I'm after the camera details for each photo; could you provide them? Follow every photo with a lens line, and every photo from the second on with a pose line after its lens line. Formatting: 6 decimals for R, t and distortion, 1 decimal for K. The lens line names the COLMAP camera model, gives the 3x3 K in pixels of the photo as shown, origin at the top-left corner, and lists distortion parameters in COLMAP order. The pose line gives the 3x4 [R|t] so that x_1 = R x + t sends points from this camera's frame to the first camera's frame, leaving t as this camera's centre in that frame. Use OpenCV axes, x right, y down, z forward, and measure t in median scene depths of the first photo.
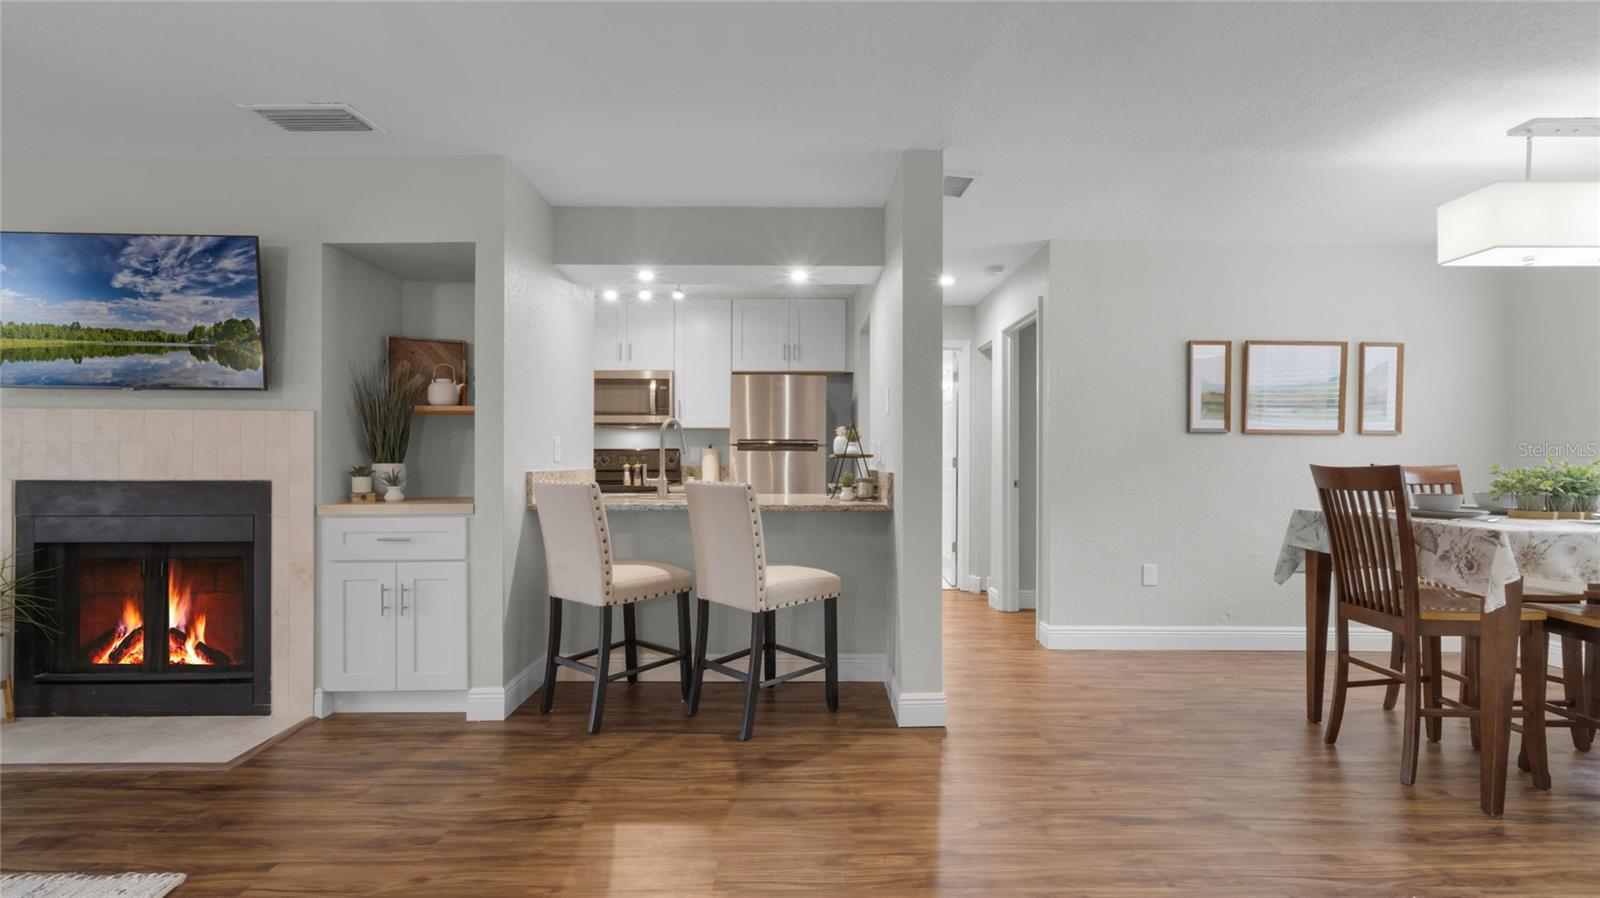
lens RADIAL K [[695.5, 0, 806.6], [0, 695.5, 453.9], [0, 0, 1]] dist [0.005237, -0.000708]
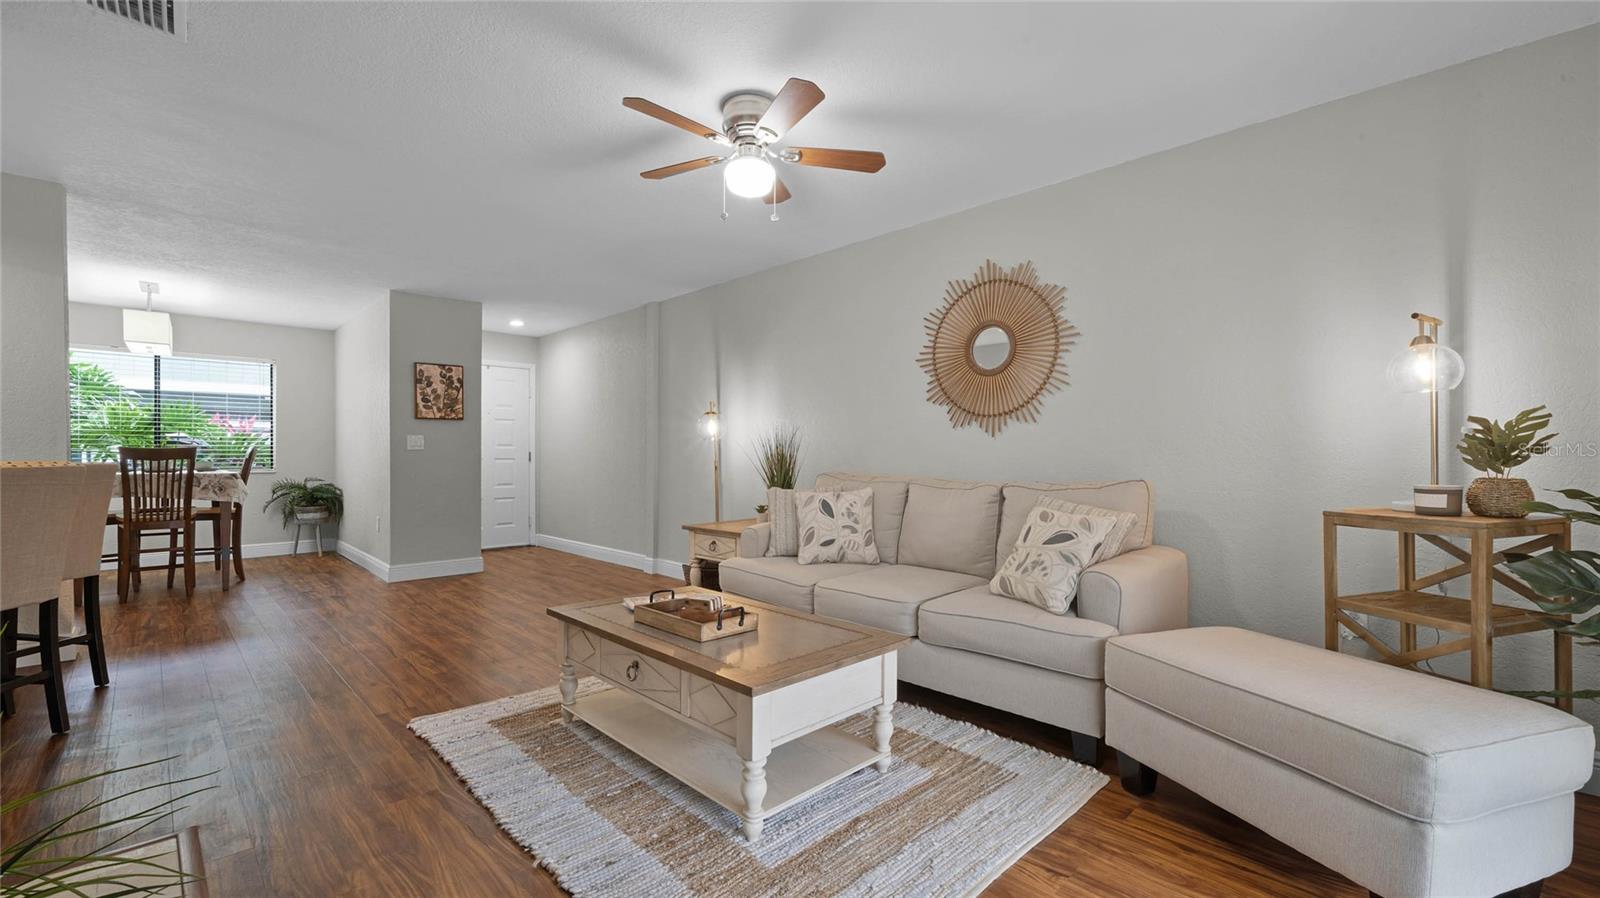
lens RADIAL K [[654.8, 0, 808.7], [0, 654.8, 457.8], [0, 0, 1]] dist [-0.006742, -0.000600]
pose [[-0.706234, -0.005698, 0.707955, -1.539688], [-0.009000, 0.999959, -0.000931, 0.027022], [-0.707921, -0.007029, -0.706257, 0.866536]]
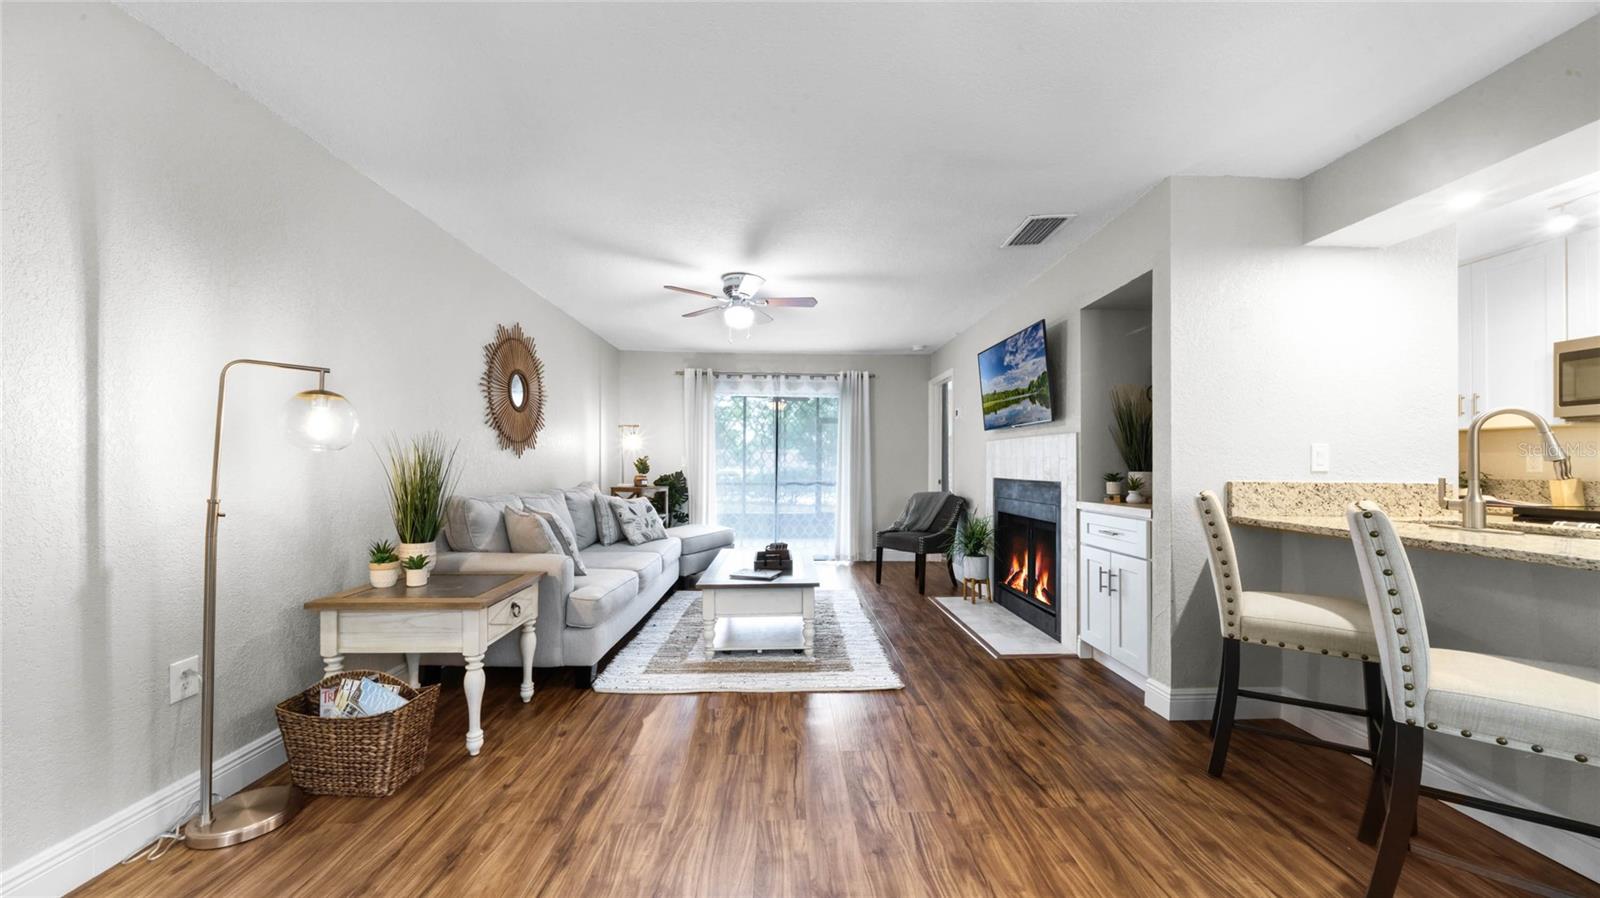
lens RADIAL K [[555.0, 0, 792.8], [0, 555.0, 459.5], [0, 0, 1]] dist [-0.006143, 0.000201]
pose [[0.005023, -0.009357, -0.999944, 0.386015], [0.001777, 0.999955, -0.009348, 0.001589], [0.999986, -0.001730, 0.005040, 0.438632]]
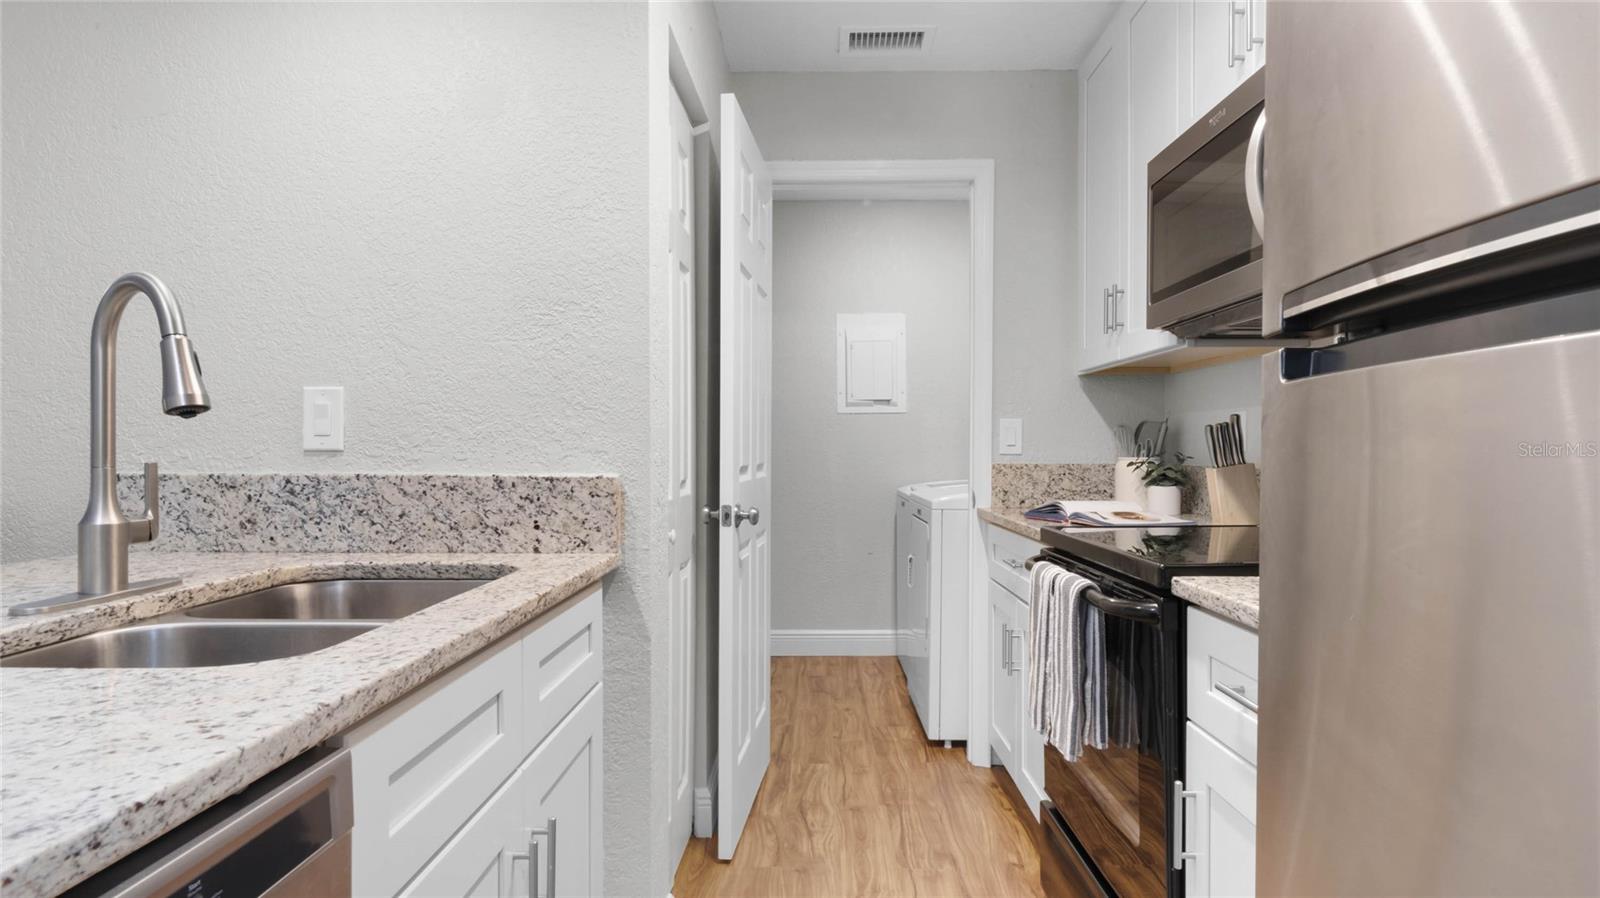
lens RADIAL K [[921.5, 0, 799.4], [0, 921.5, 451.1], [0, 0, 1]] dist [0.008869, -0.000151]
pose [[-0.023144, -0.001443, -0.999731, 0.160632], [0.005717, 0.999982, -0.001576, 0.016609], [0.999716, -0.005752, -0.023135, 1.568050]]
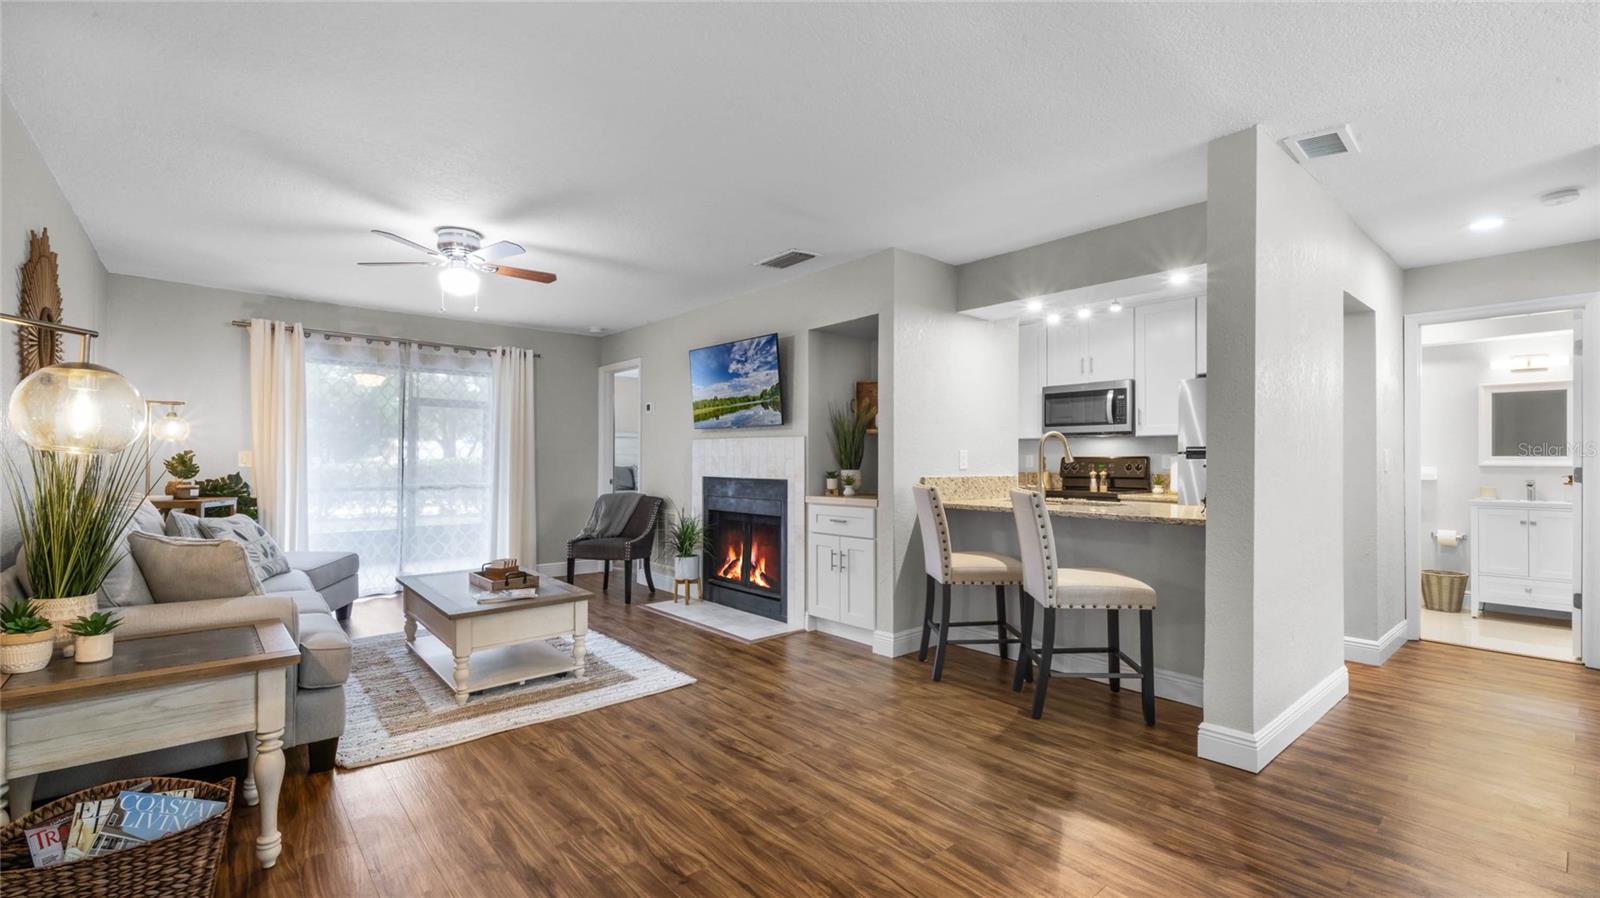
lens RADIAL K [[695.5, 0, 802.8], [0, 695.5, 452.2], [0, 0, 1]] dist [0.005237, -0.000708]
pose [[0.642382, -0.007353, -0.766349, 0.504363], [0.001307, 0.999963, -0.008499, -0.011780], [0.766383, 0.004458, 0.642368, -0.016927]]
